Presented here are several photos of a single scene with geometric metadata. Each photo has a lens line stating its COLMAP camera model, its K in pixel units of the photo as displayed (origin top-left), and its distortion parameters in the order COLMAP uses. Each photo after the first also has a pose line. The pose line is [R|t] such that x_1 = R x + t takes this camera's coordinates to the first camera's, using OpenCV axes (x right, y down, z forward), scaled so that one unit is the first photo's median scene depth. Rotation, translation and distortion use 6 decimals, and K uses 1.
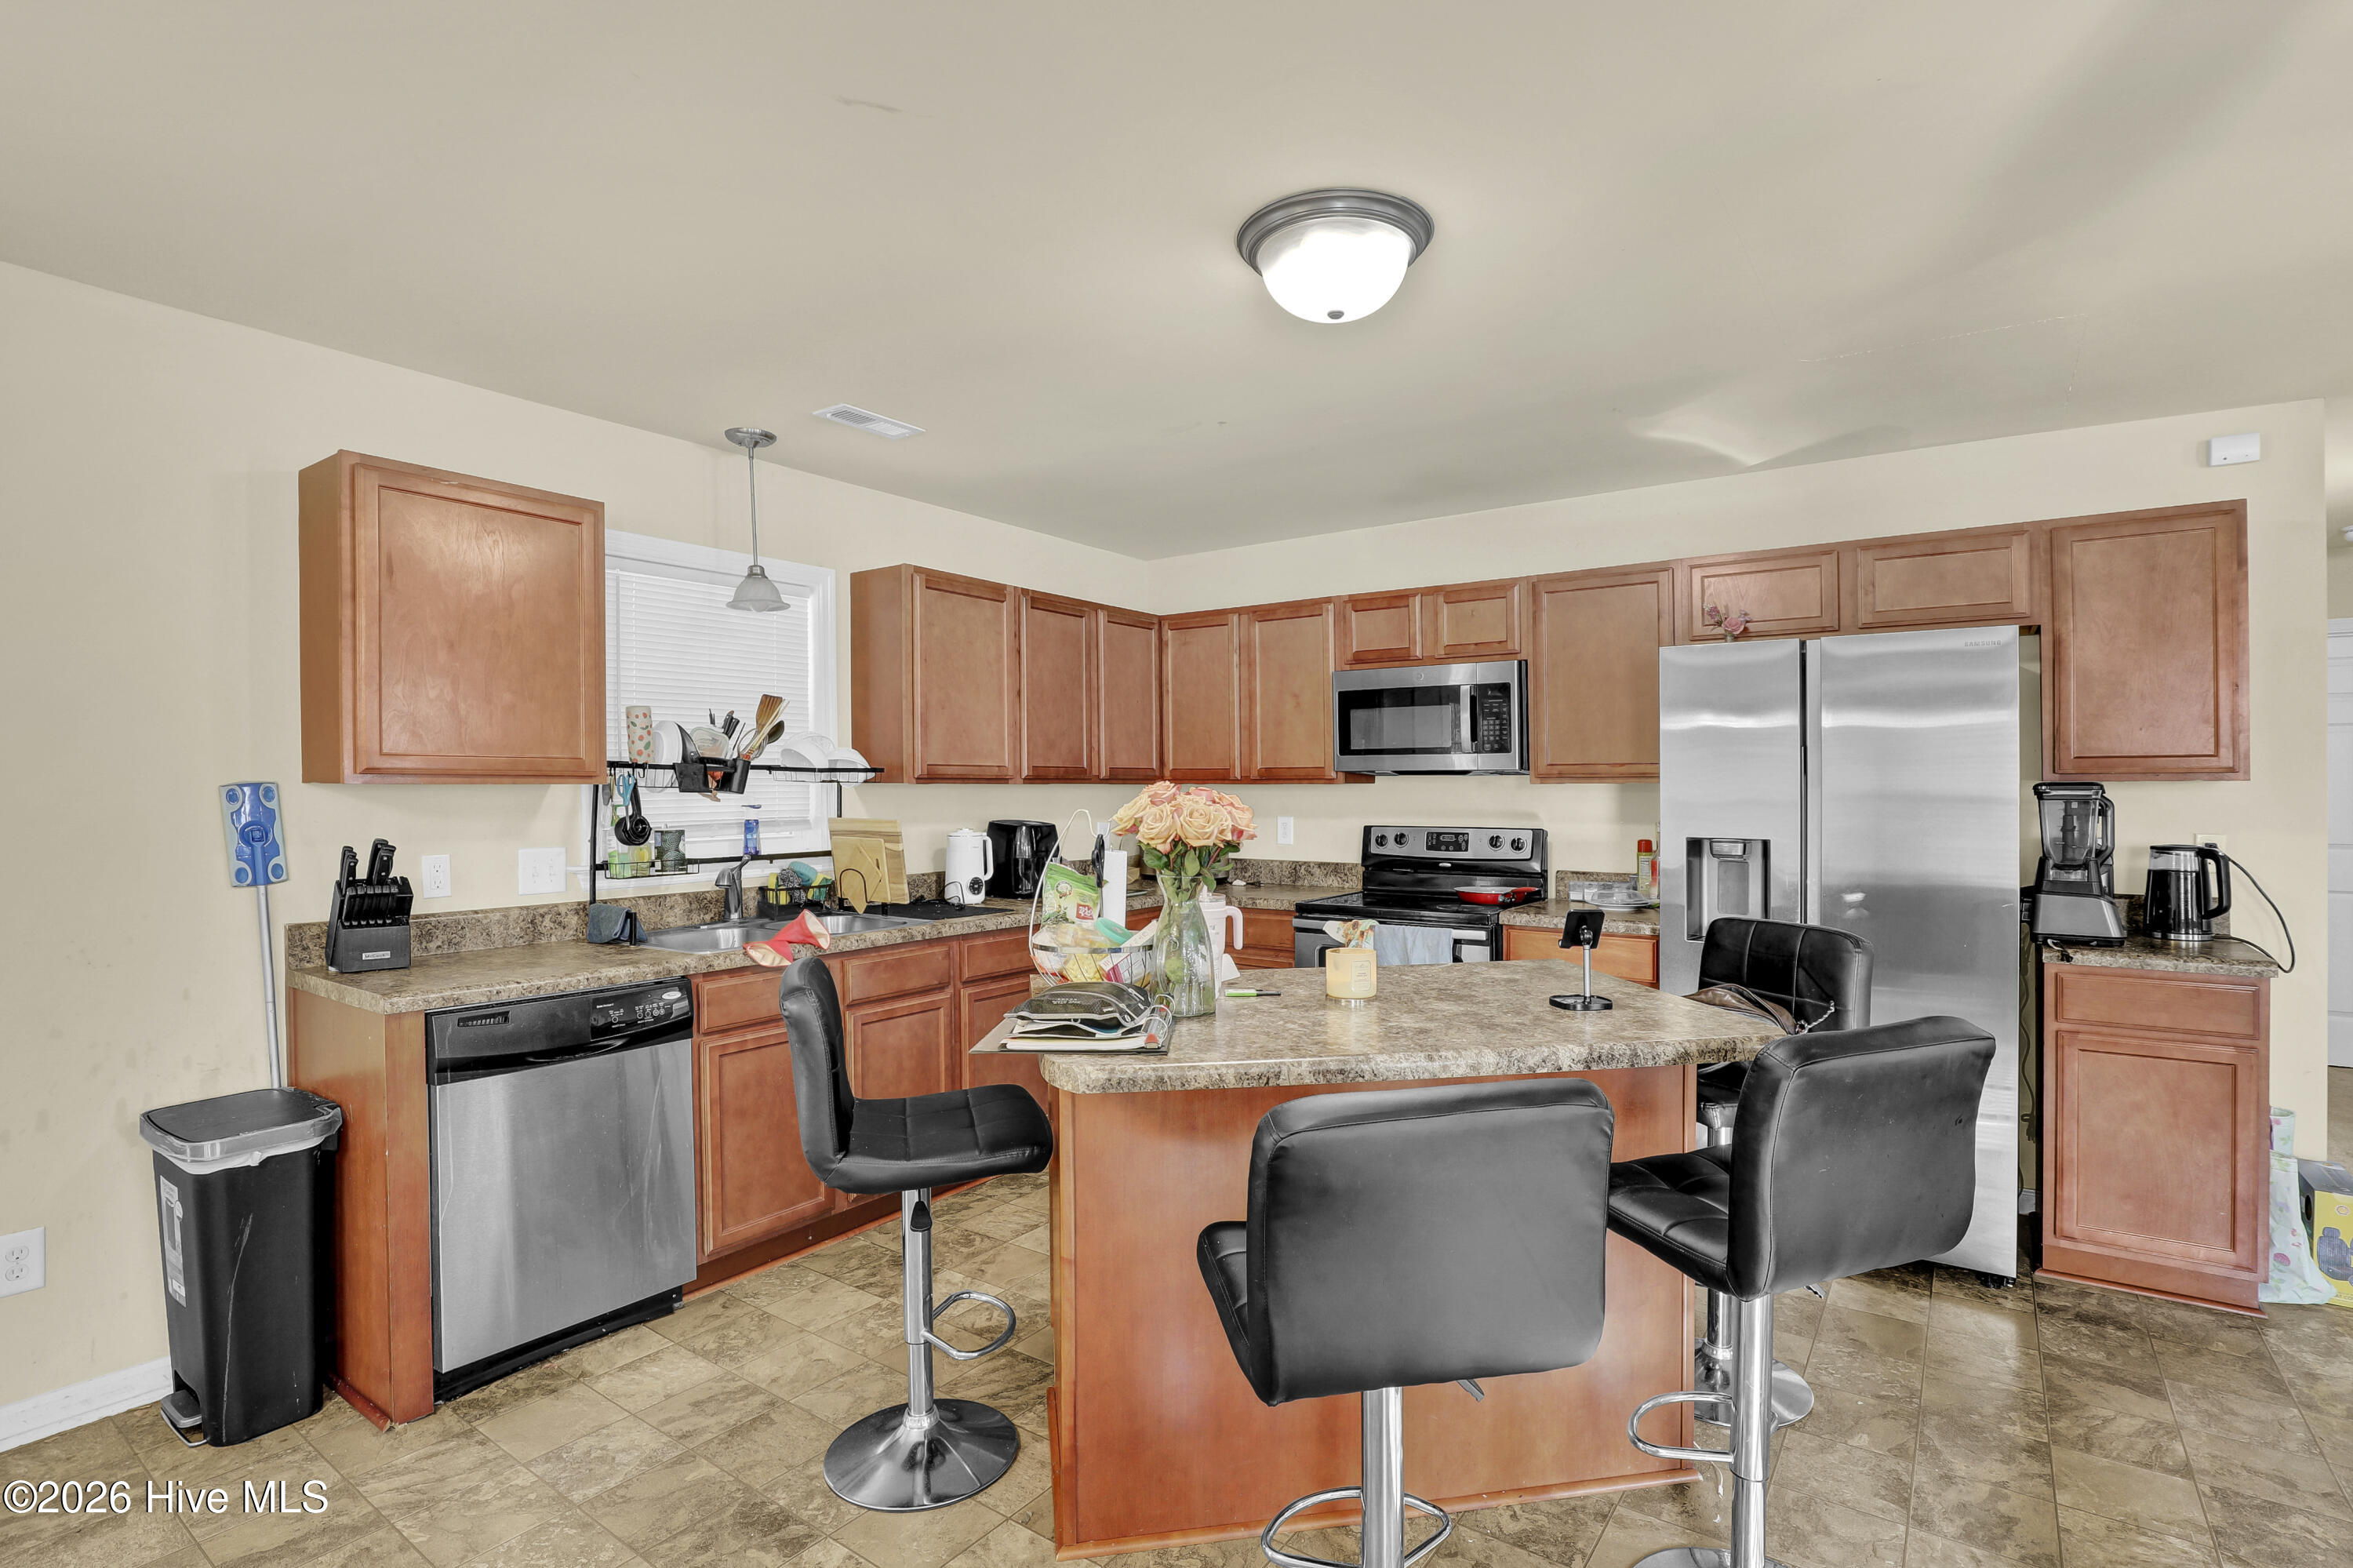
lens RADIAL K [[1116.3, 0, 1188.1], [0, 1116.3, 786.4], [0, 0, 1]] dist [-0.023114, 0.001573]
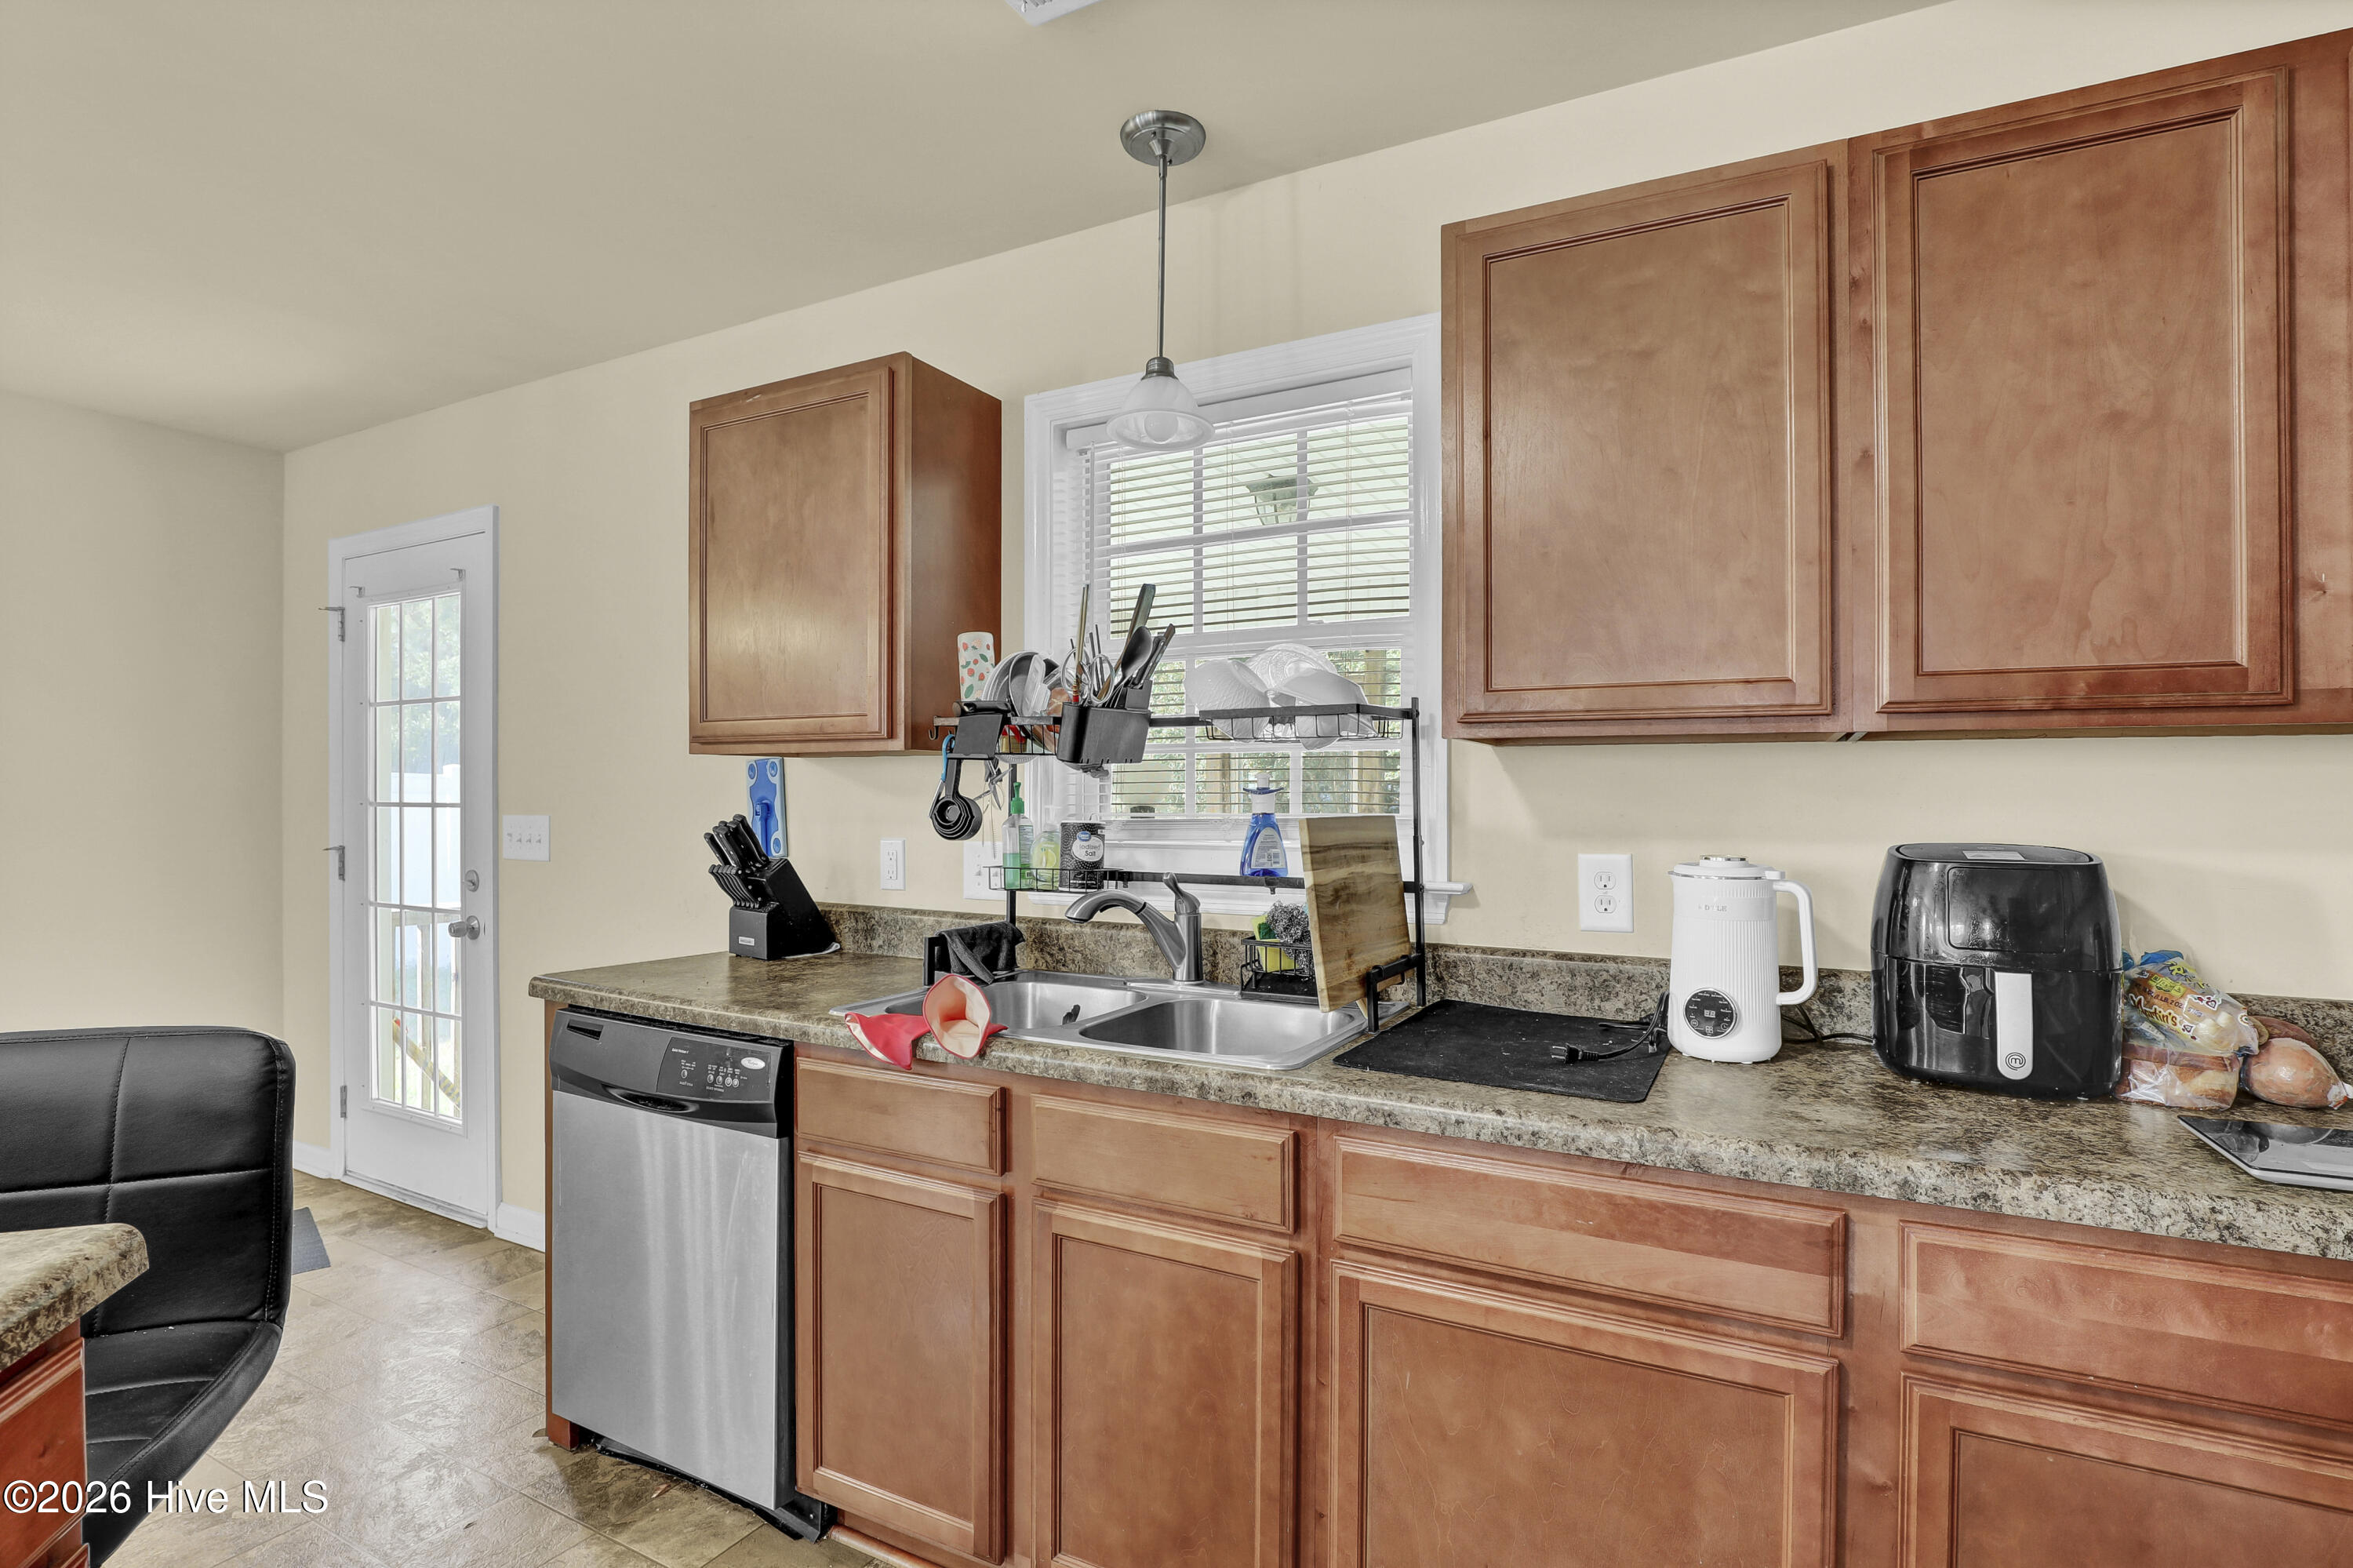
lens RADIAL K [[1087.5, 0, 1176.8], [0, 1087.5, 825.6], [0, 0, 1]] dist [-0.001678, 0.000020]
pose [[0.148659, 0.016559, -0.988750, 0.188668], [-0.013911, 0.999796, 0.014652, 0.033531], [0.988791, 0.011577, 0.148859, 1.058534]]
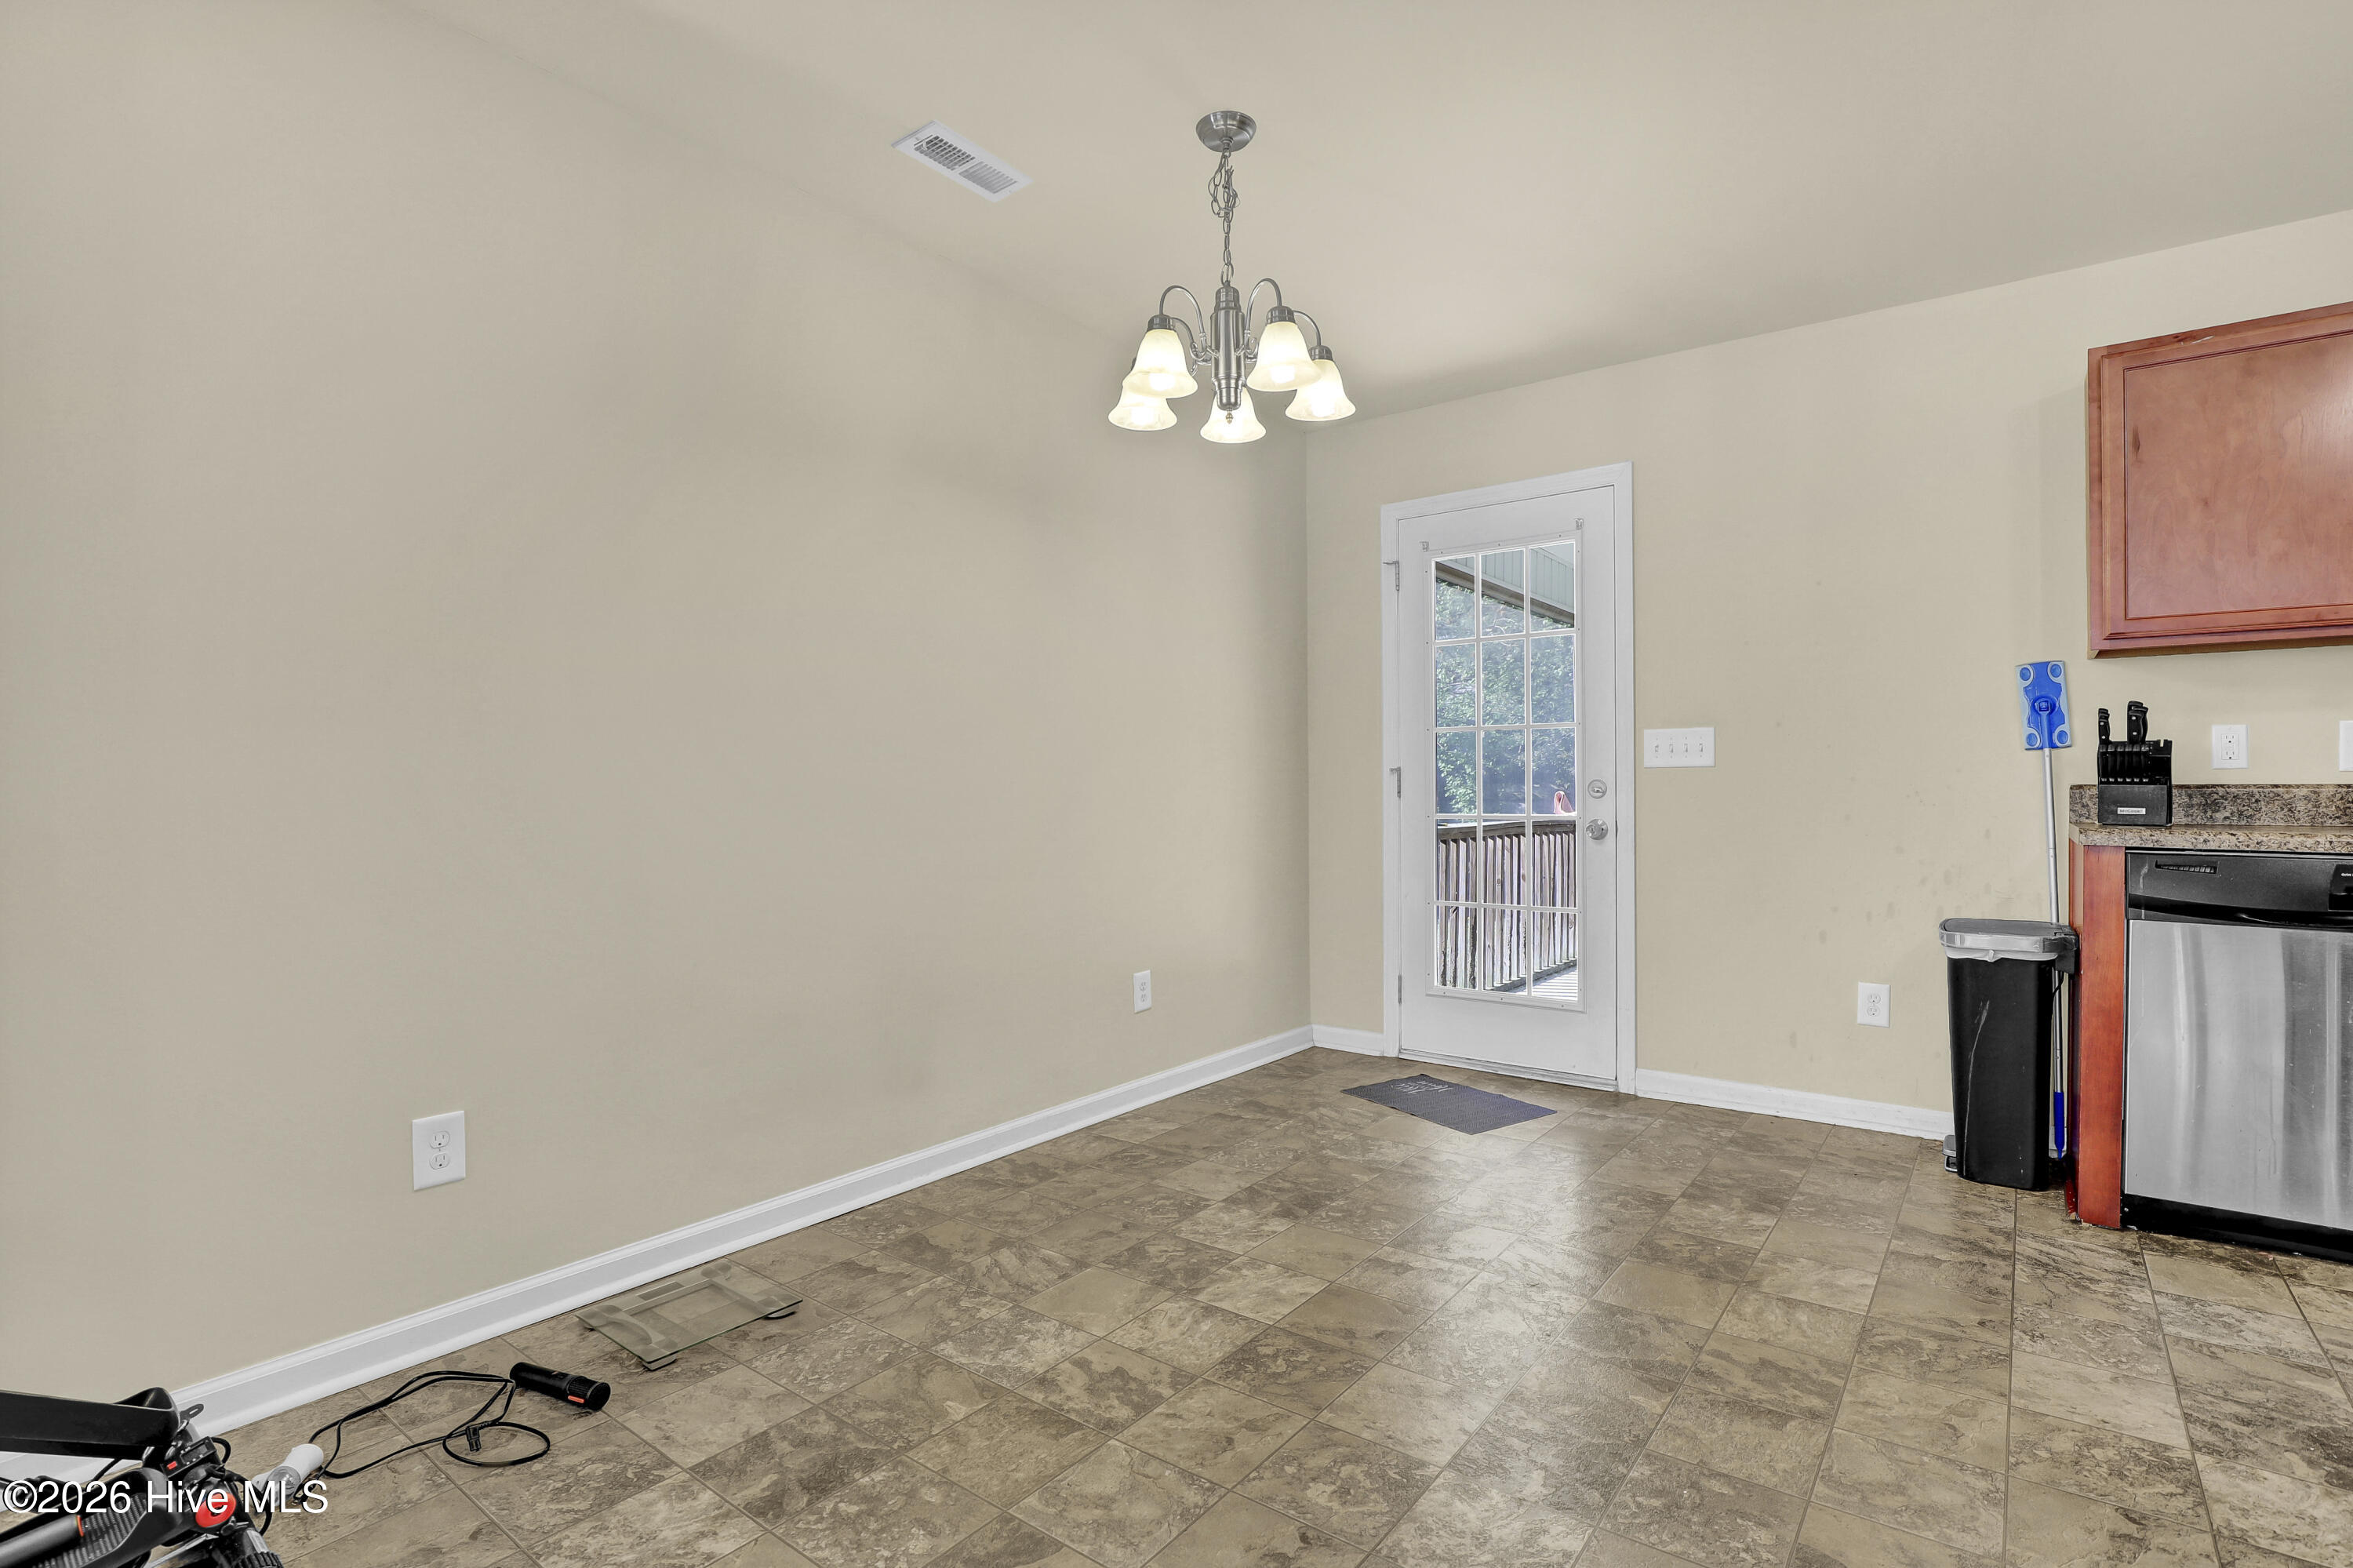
lens RADIAL K [[1116.3, 0, 1198.2], [0, 1116.3, 796.9], [0, 0, 1]] dist [-0.023114, 0.001573]
pose [[-0.027103, 0.003272, -0.999627, 0.301896], [0.000976, 0.999994, 0.003247, 0.117553], [0.999632, -0.000888, -0.027106, 0.111916]]
